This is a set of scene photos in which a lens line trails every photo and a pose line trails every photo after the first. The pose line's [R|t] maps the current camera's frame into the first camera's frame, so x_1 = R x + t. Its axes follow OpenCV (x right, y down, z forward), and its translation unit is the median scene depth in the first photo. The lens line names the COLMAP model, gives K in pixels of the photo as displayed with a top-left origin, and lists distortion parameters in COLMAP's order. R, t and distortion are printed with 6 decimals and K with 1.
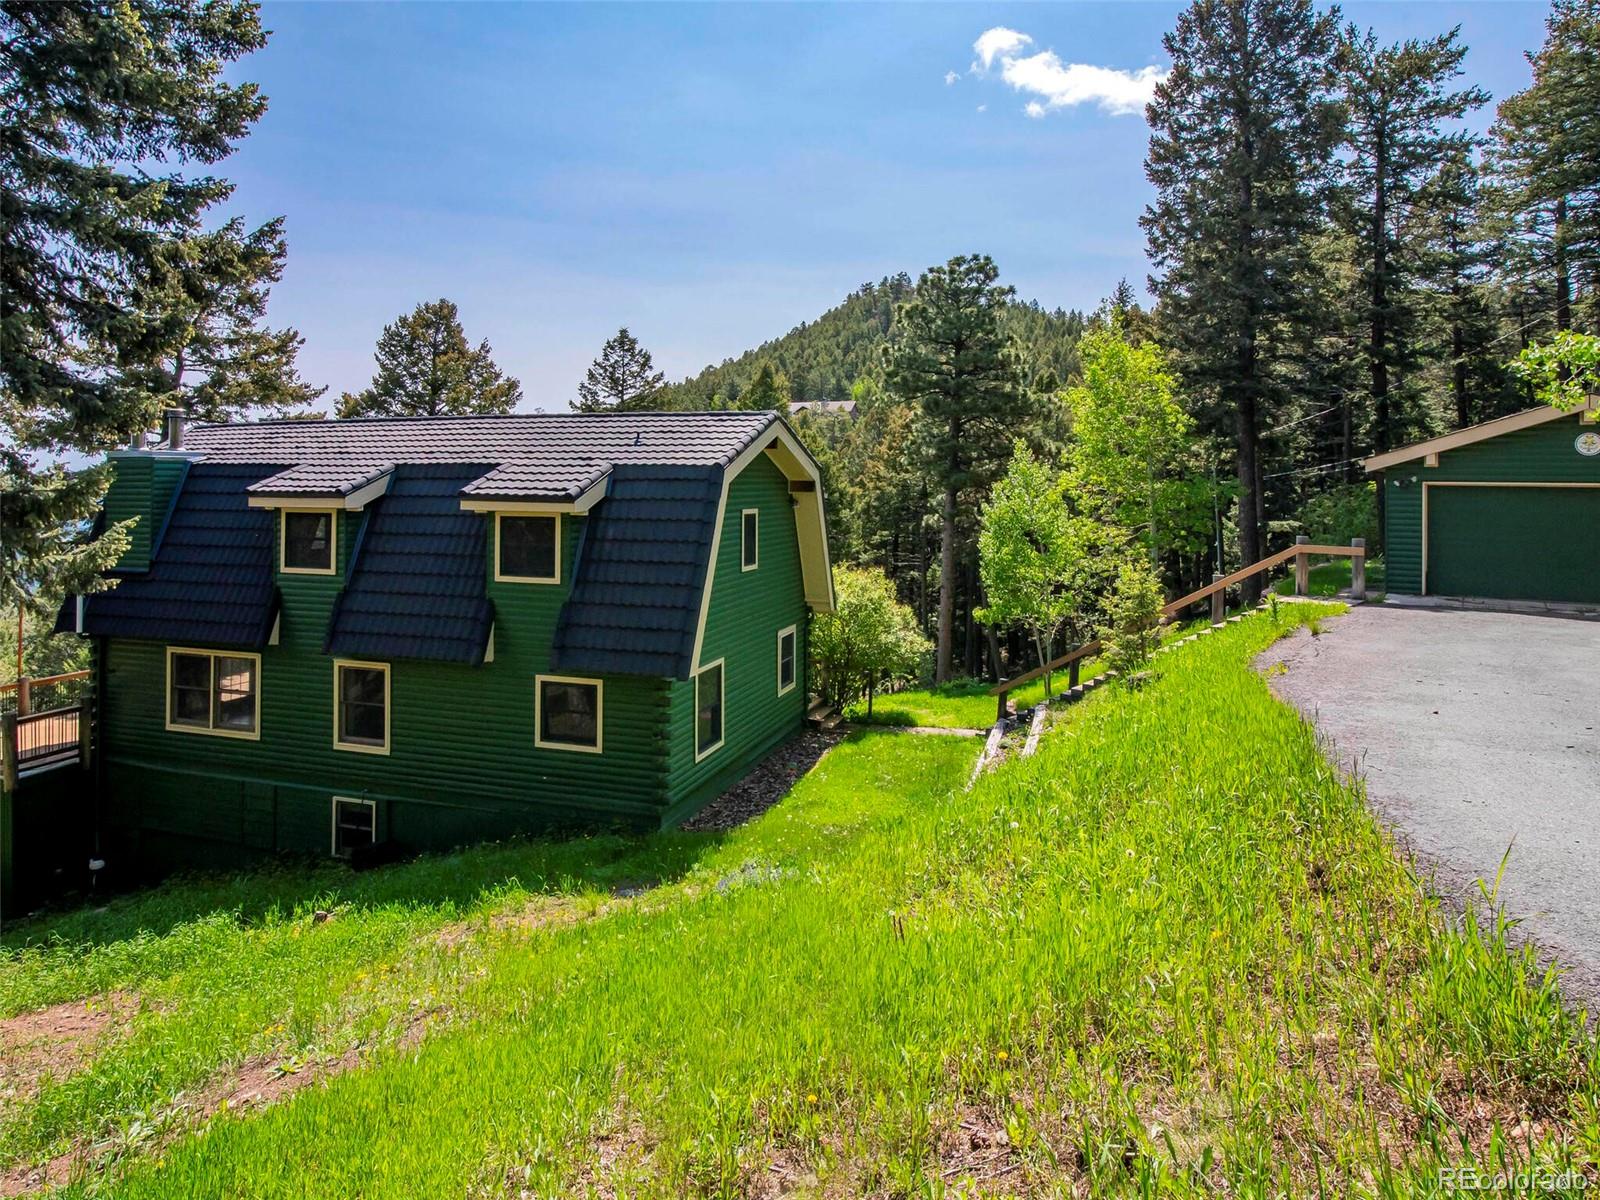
lens RADIAL K [[990.8, 0, 800.0], [0, 990.8, 600.0], [0, 0, 1]] dist [-0.001531, -0.000684]
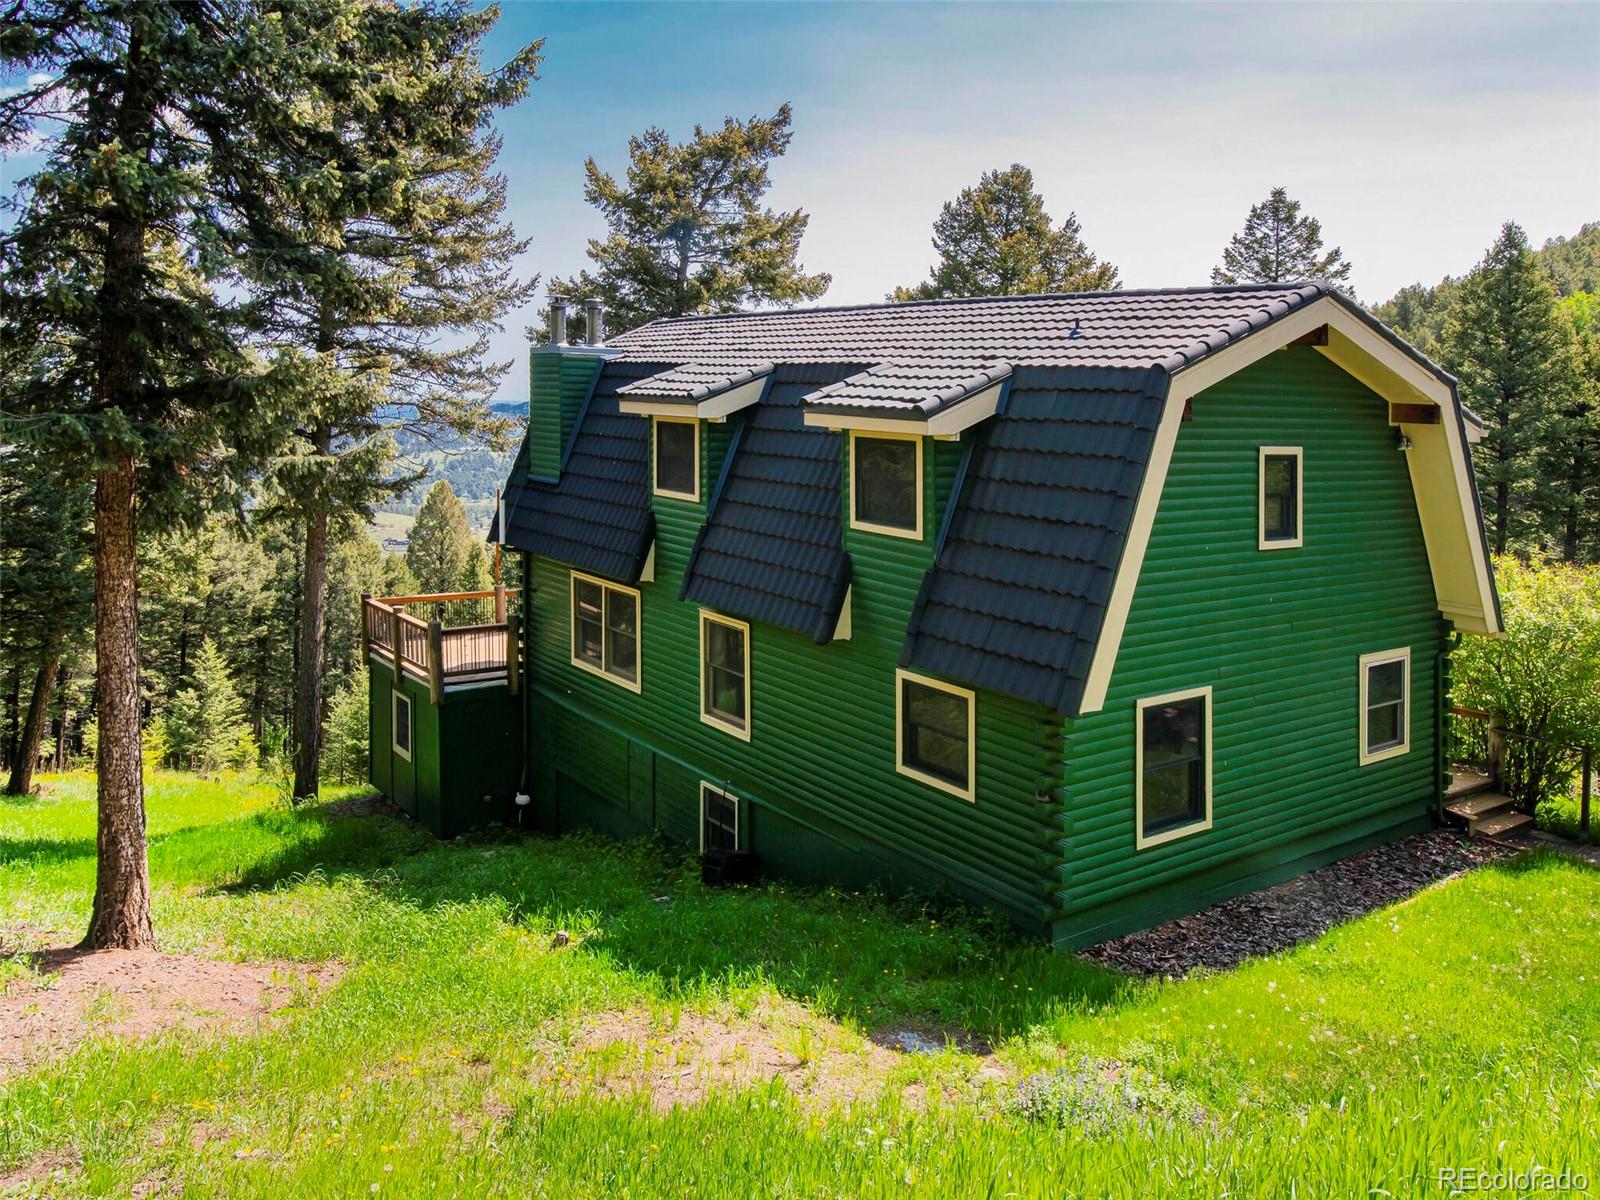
lens RADIAL K [[1230.6, 0, 797.6], [0, 1230.6, 488.5], [0, 0, 1]] dist [0.005257, 0.000750]
pose [[0.807135, 0.069358, -0.586278, 0.158572], [-0.100398, 0.994735, -0.020540, -0.022642], [0.581767, 0.075440, 0.809849, 0.235195]]
